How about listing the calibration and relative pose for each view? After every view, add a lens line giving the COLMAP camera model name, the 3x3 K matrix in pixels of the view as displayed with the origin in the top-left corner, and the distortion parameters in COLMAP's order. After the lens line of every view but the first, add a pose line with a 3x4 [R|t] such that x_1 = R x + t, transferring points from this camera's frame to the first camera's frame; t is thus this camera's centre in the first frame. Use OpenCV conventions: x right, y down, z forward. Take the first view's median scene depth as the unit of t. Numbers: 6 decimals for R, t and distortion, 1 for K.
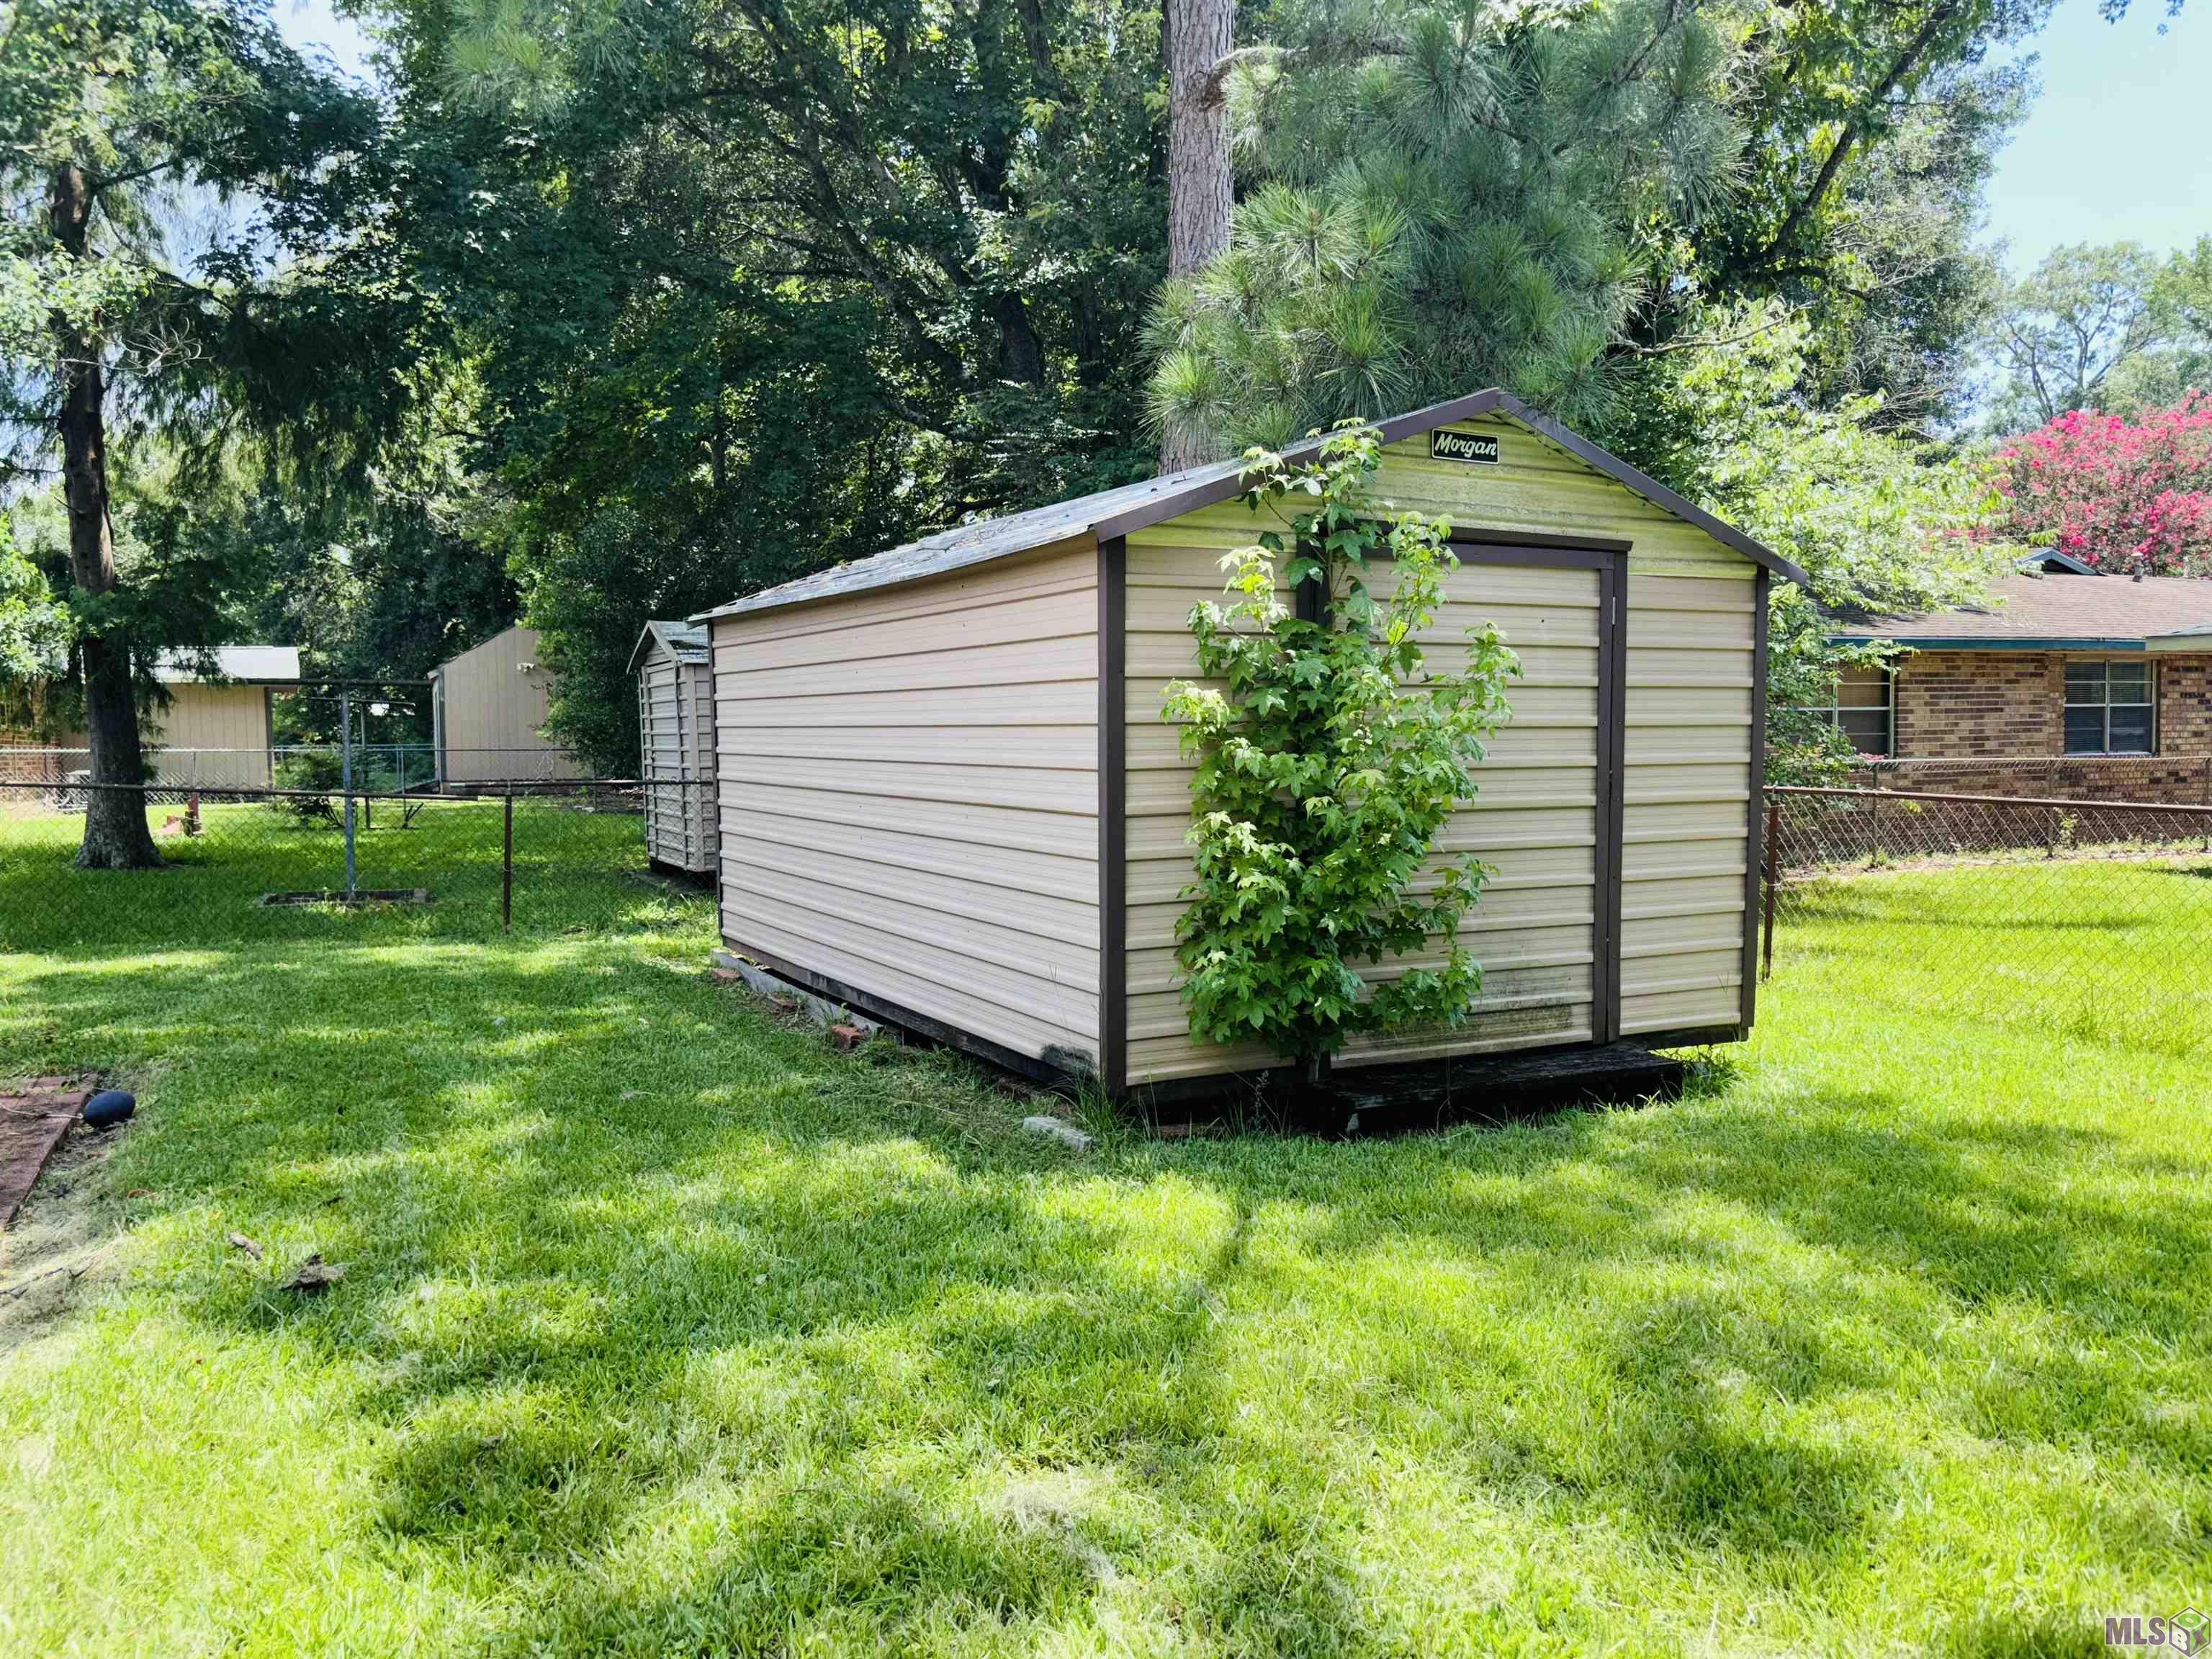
lens RADIAL K [[1681.8, 0, 1088.8], [0, 1681.8, 812.7], [0, 0, 1]] dist [0.022050, 0.003980]
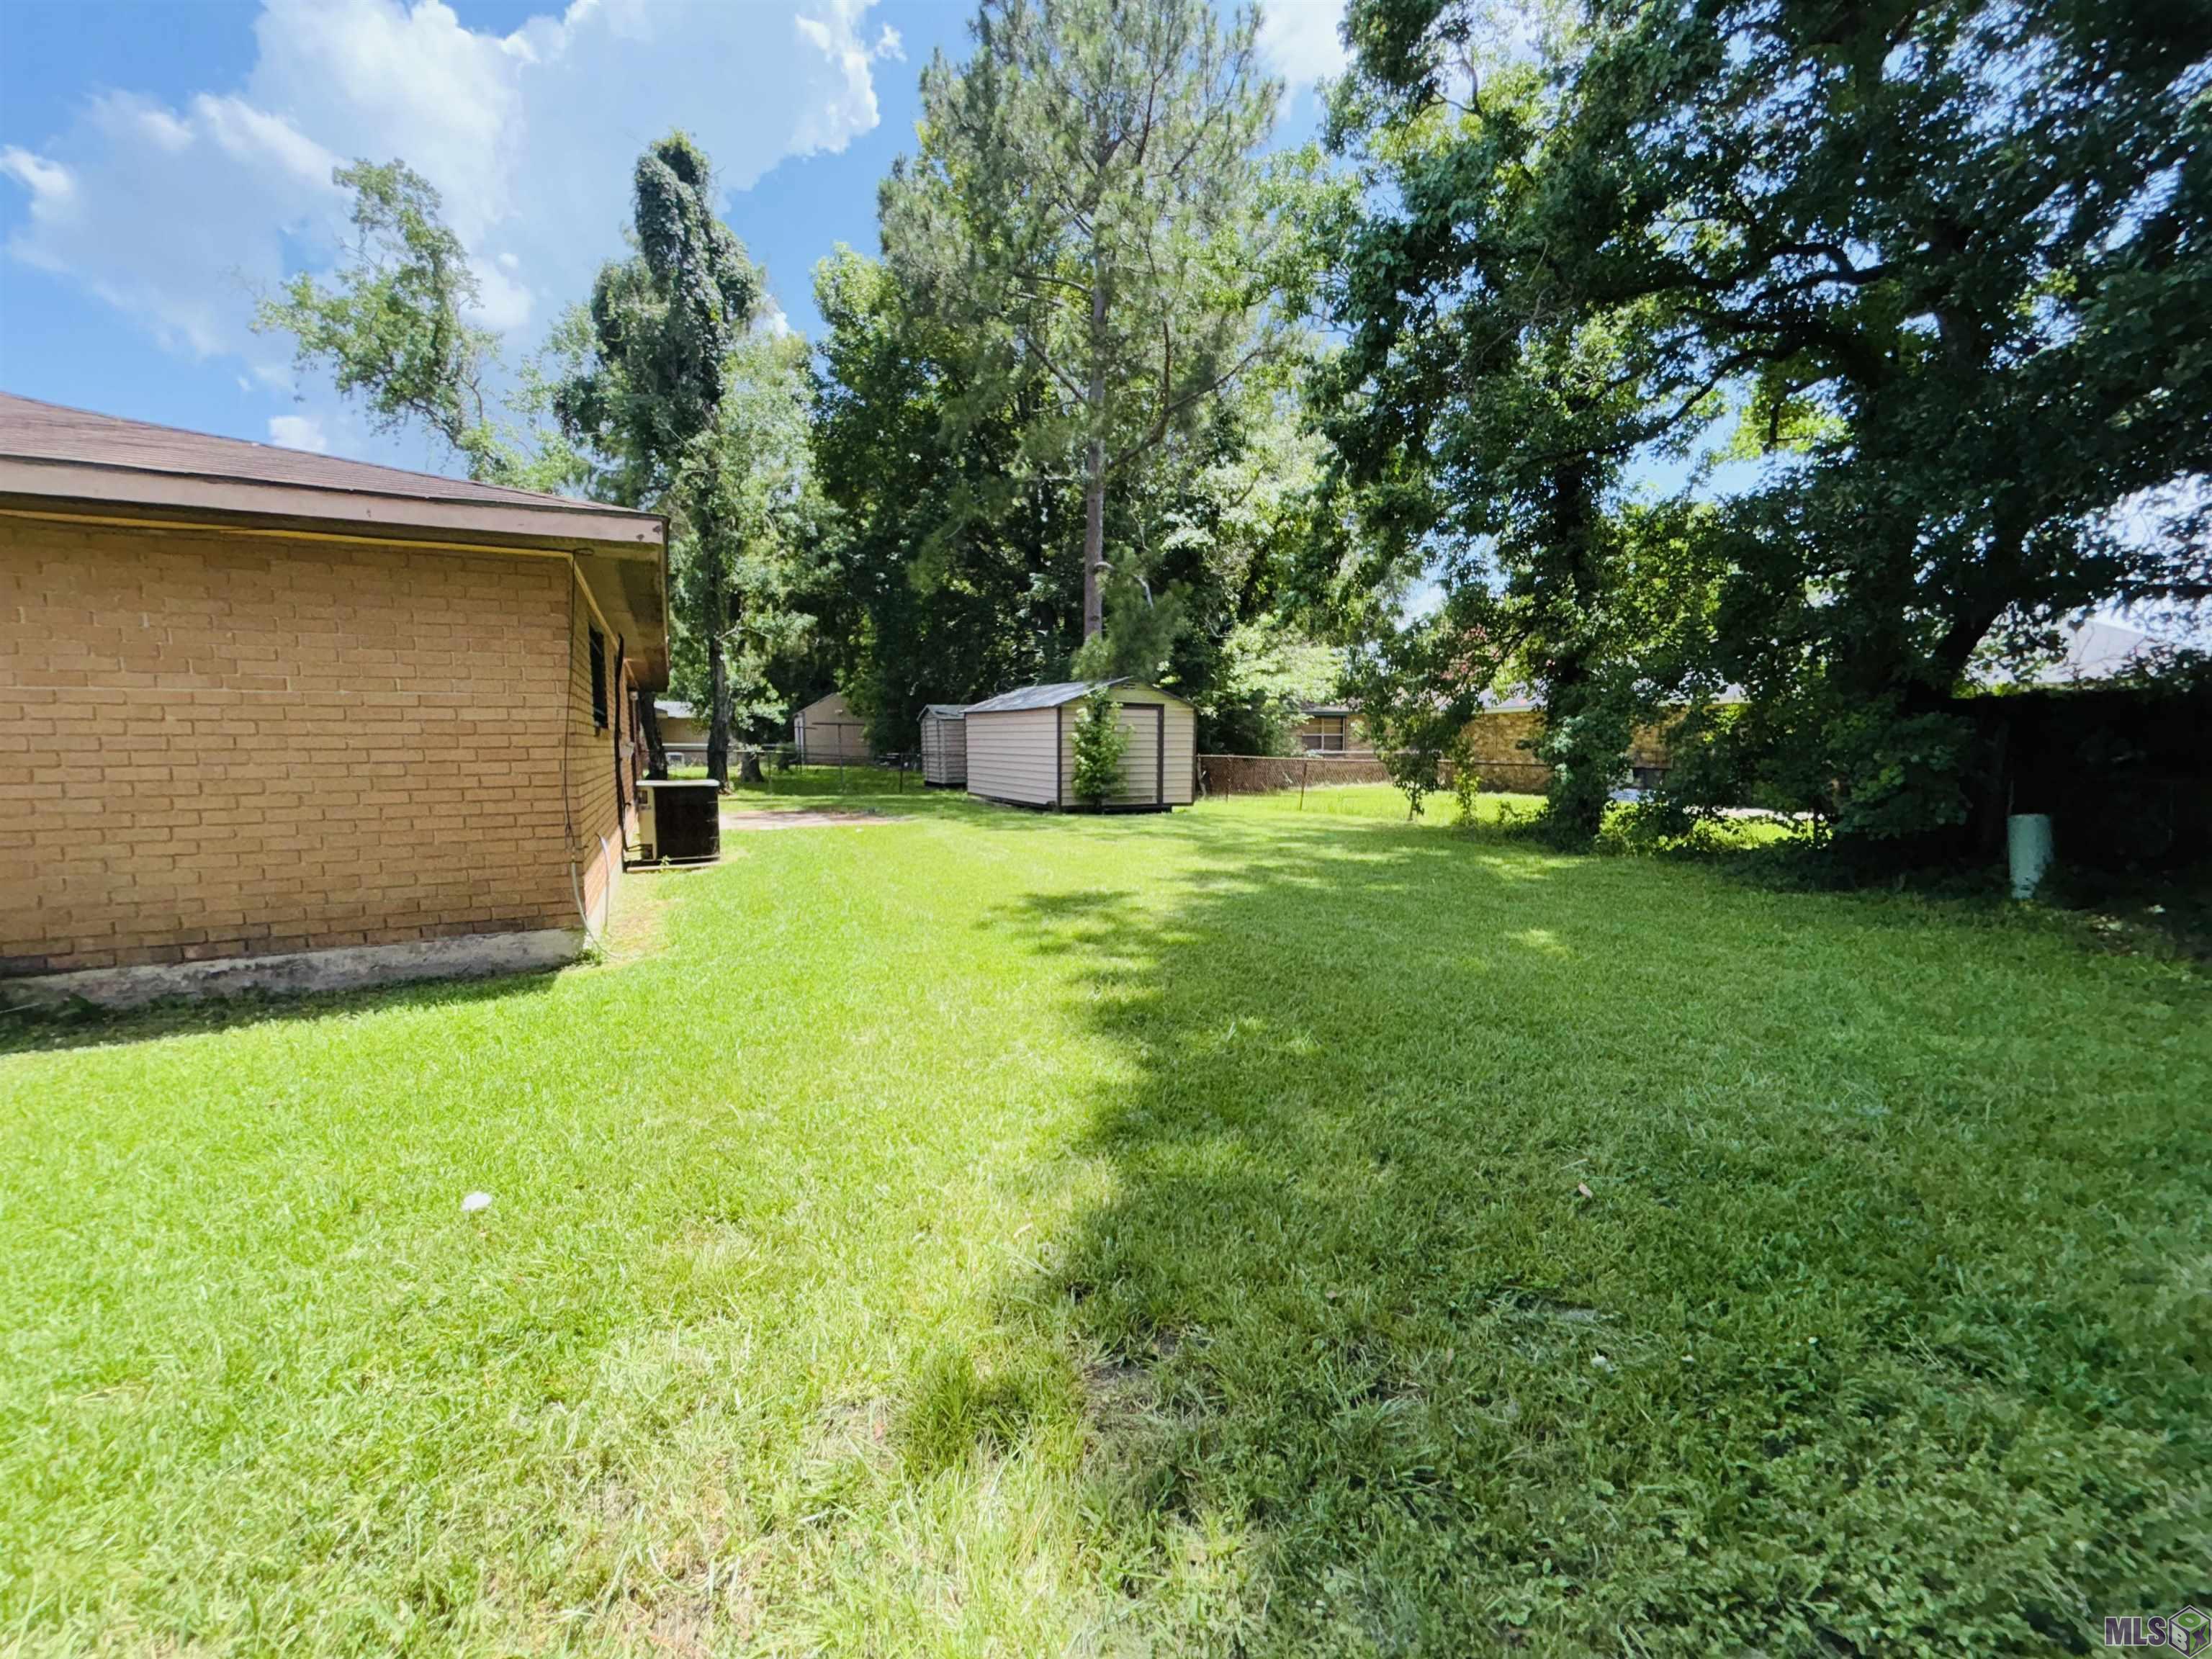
lens RADIAL K [[894.7, 0, 1101.8], [0, 894.7, 831.4], [0, 0, 1]] dist [0.001710, -0.000867]
pose [[0.999811, 0.007926, 0.017757, 0.089201], [-0.008842, 0.998600, 0.052151, 0.079935], [-0.017319, -0.052298, 0.998481, -1.665779]]
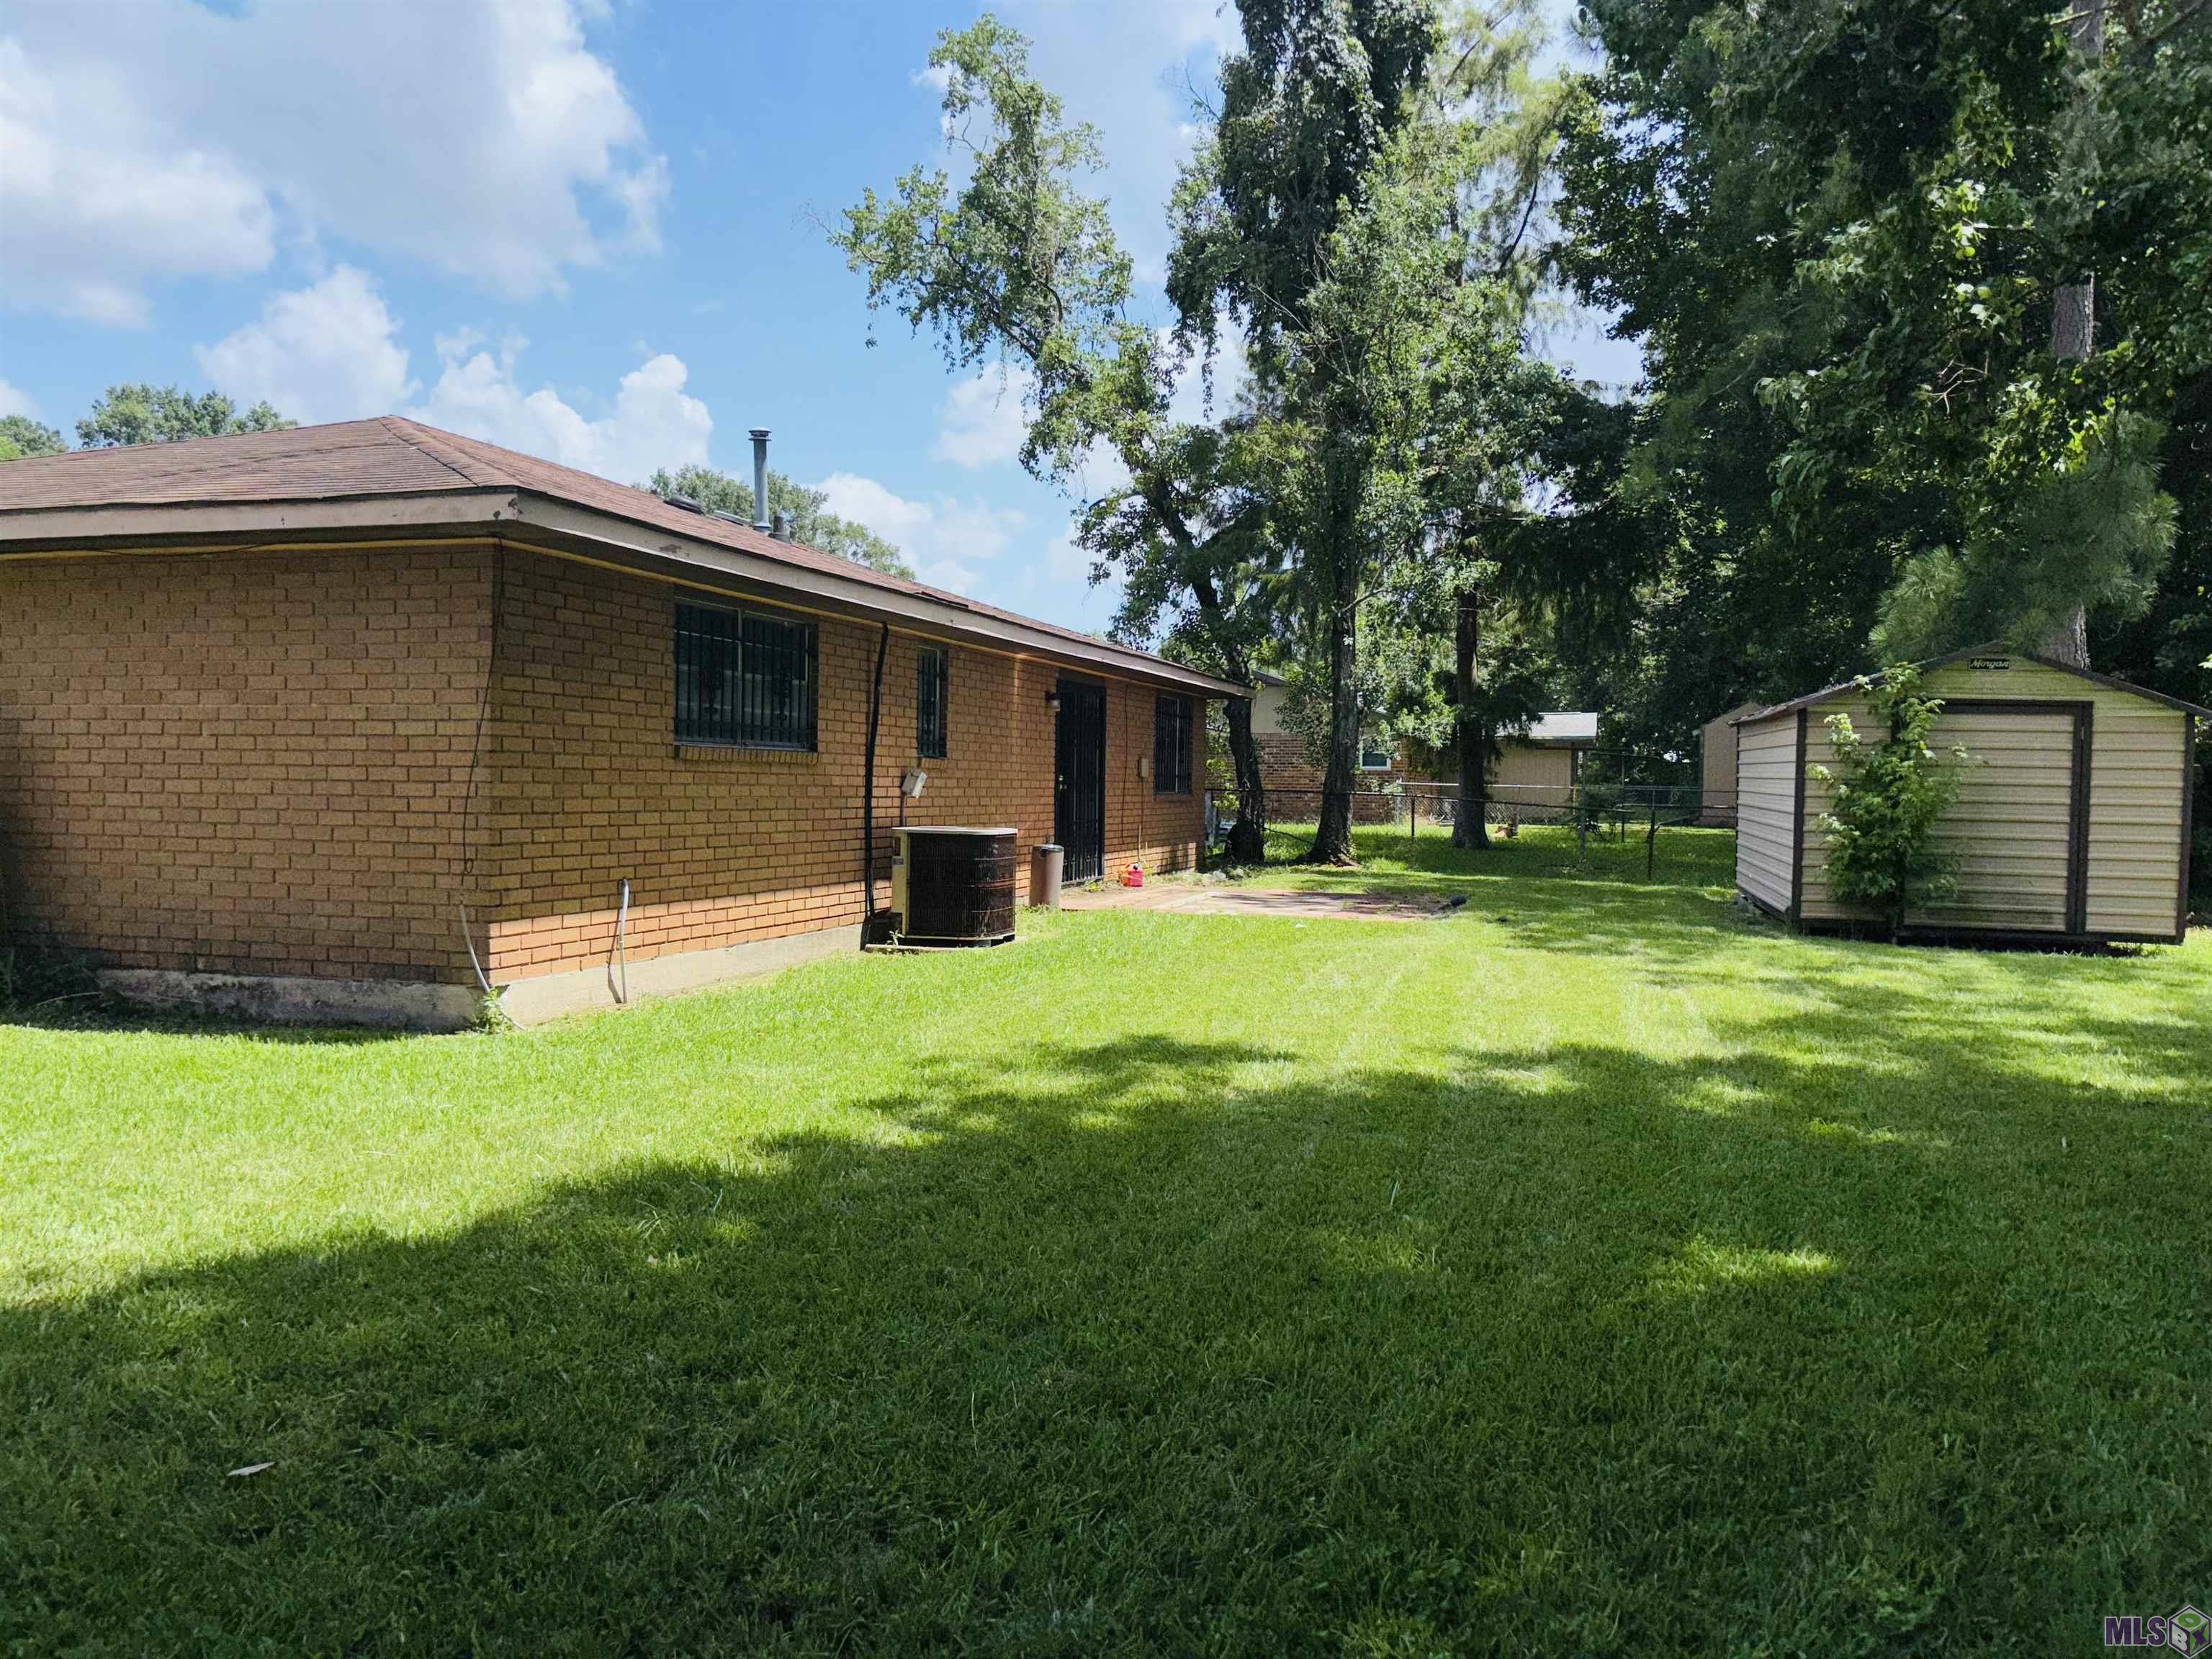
lens RADIAL K [[1681.8, 0, 1088.8], [0, 1681.8, 812.7], [0, 0, 1]] dist [0.022050, 0.003980]
pose [[0.733201, 0.037347, -0.678986, 0.854315], [-0.055896, 0.998422, -0.005442, 0.065494], [0.677711, 0.041942, 0.734131, -1.459783]]
